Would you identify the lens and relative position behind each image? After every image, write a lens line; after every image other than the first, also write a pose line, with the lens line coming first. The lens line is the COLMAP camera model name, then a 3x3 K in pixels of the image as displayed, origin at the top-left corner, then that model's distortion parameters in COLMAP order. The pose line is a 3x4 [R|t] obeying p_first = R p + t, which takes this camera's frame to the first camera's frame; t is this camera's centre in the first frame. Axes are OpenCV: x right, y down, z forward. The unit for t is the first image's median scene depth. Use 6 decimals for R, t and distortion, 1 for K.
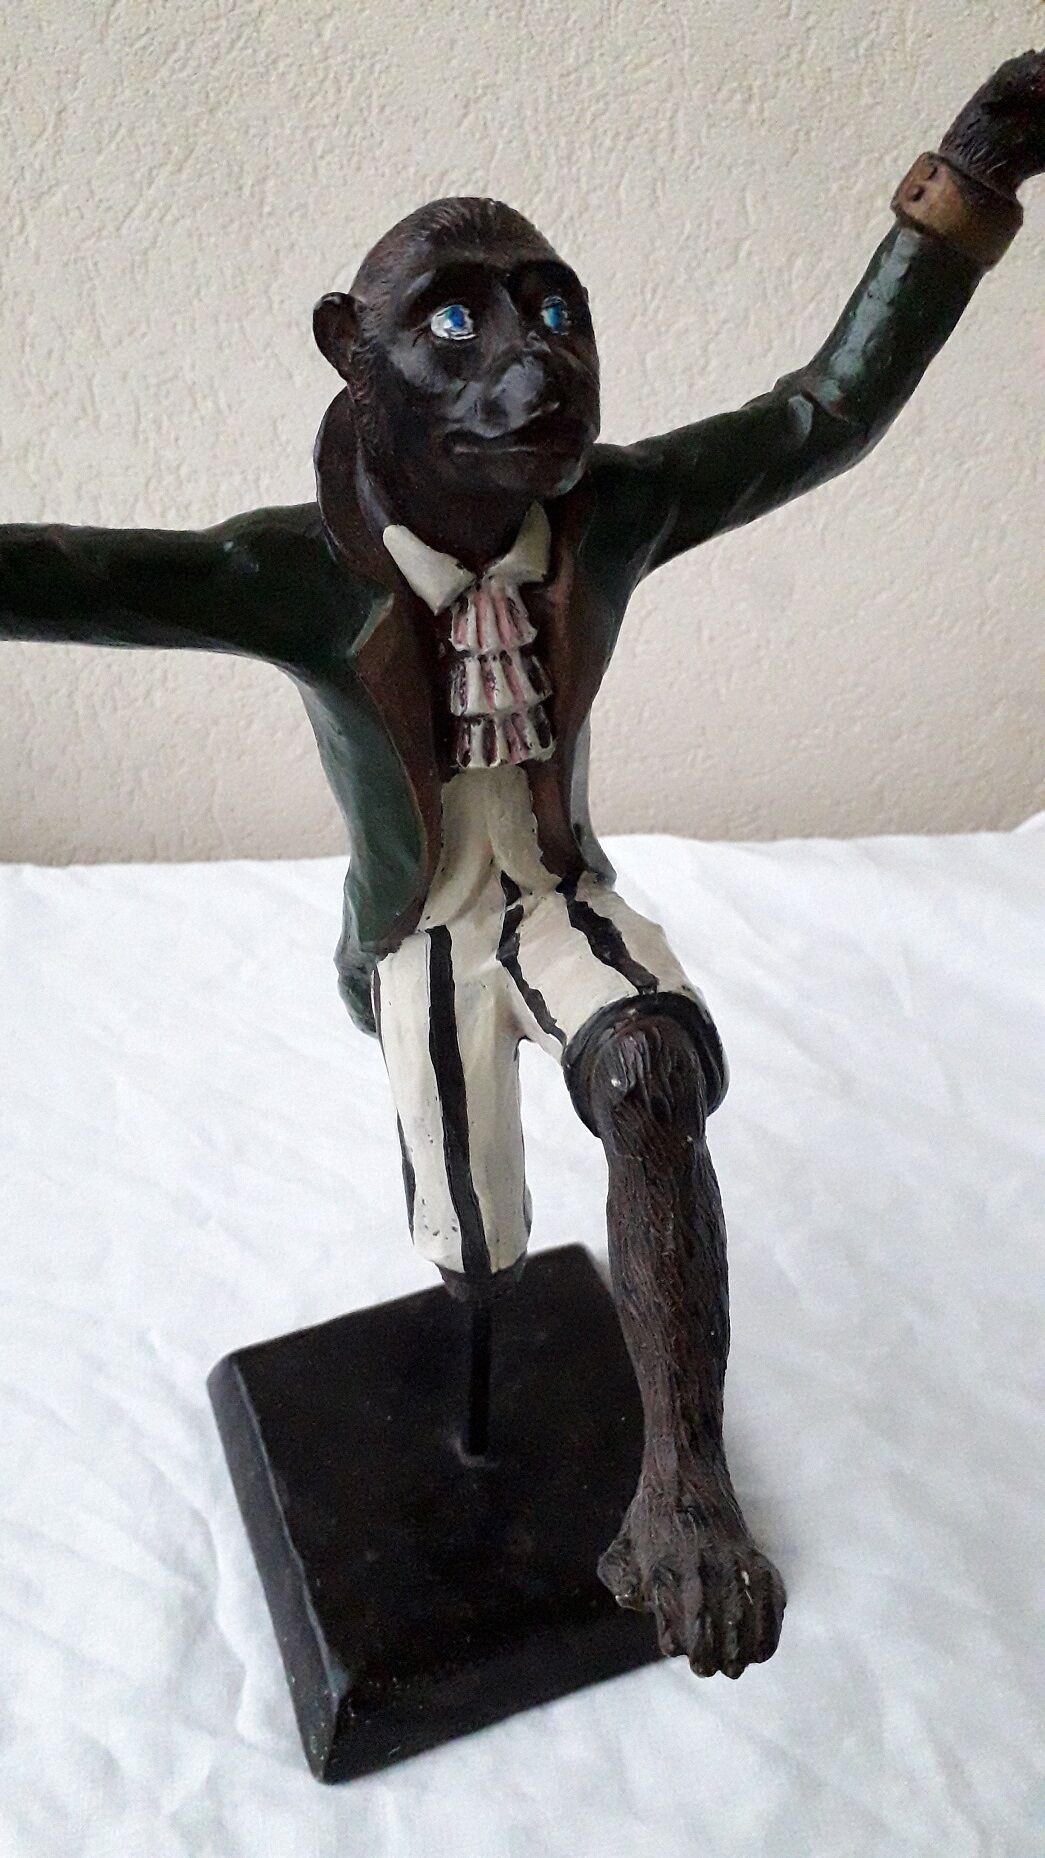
lens RADIAL K [[1500.1, 0, 507.7], [0, 1500.1, 937.5], [0, 0, 1]] dist [0.057814, -0.098765]
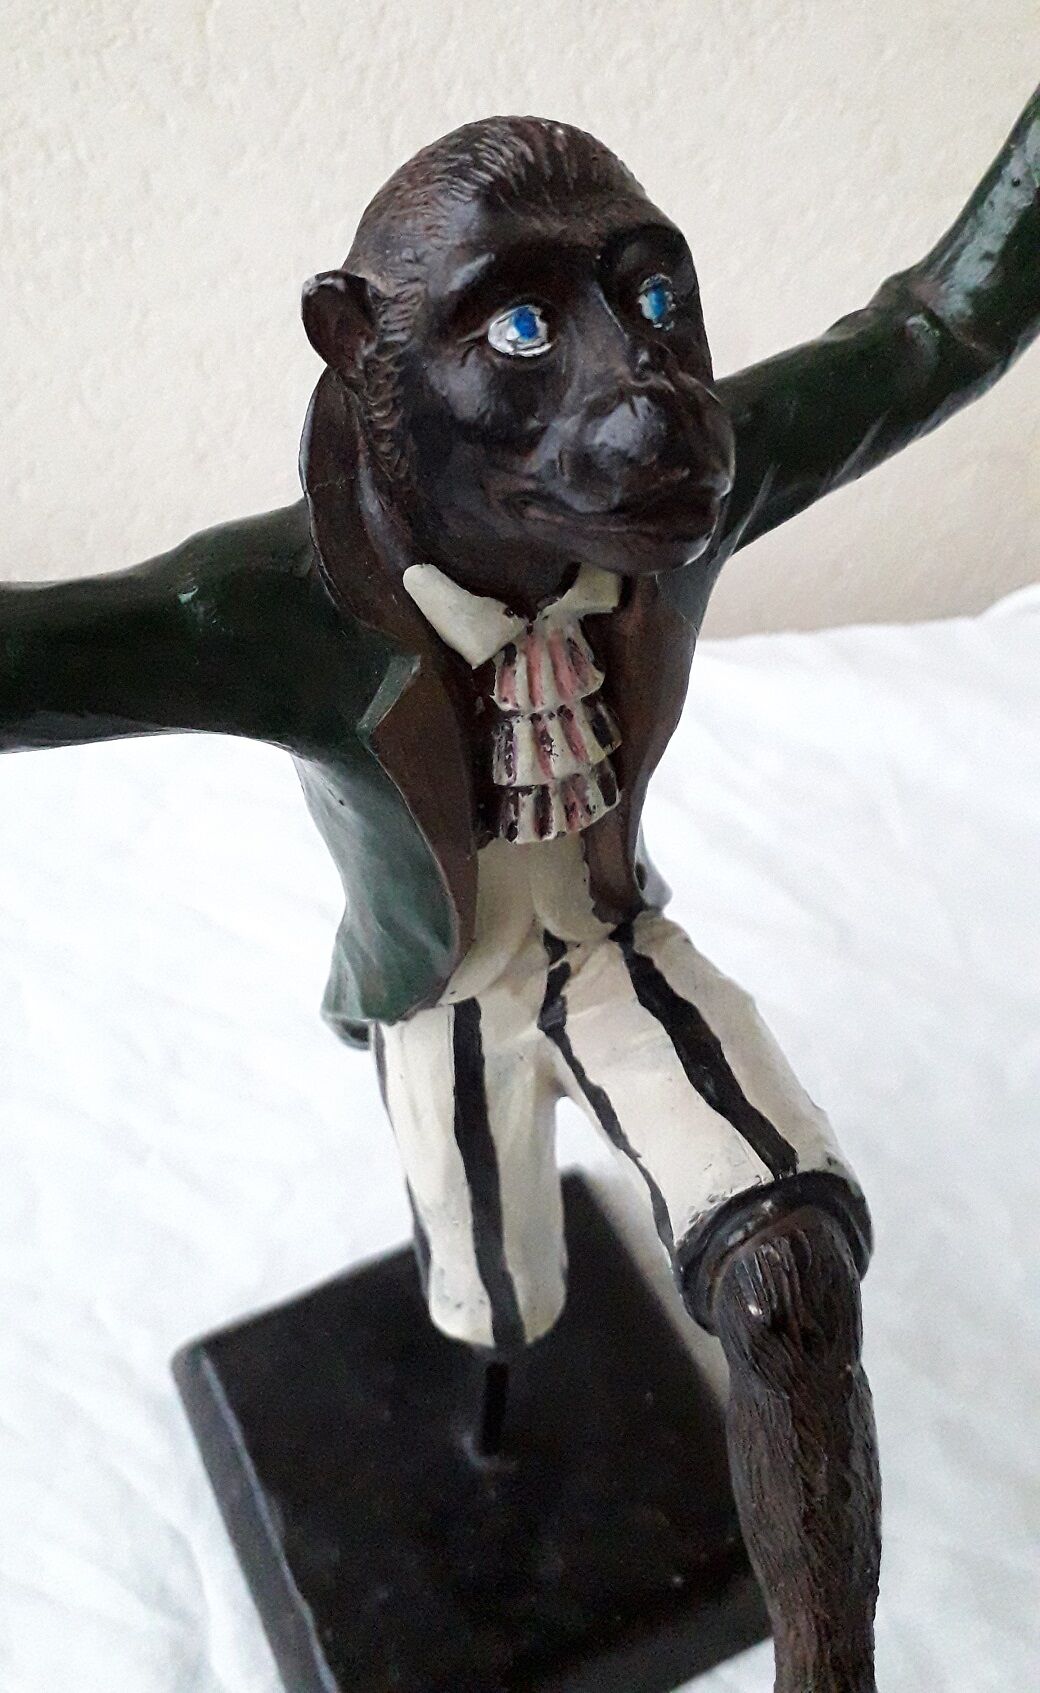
lens RADIAL K [[1564.2, 0, 528.7], [0, 1564.2, 841.6], [0, 0, 1]] dist [-0.001546, -0.012296]
pose [[0.995769, -0.053244, 0.074891, -0.079167], [0.043452, 0.990978, 0.126786, -0.216220], [-0.080966, -0.122995, 0.989099, 0.218073]]
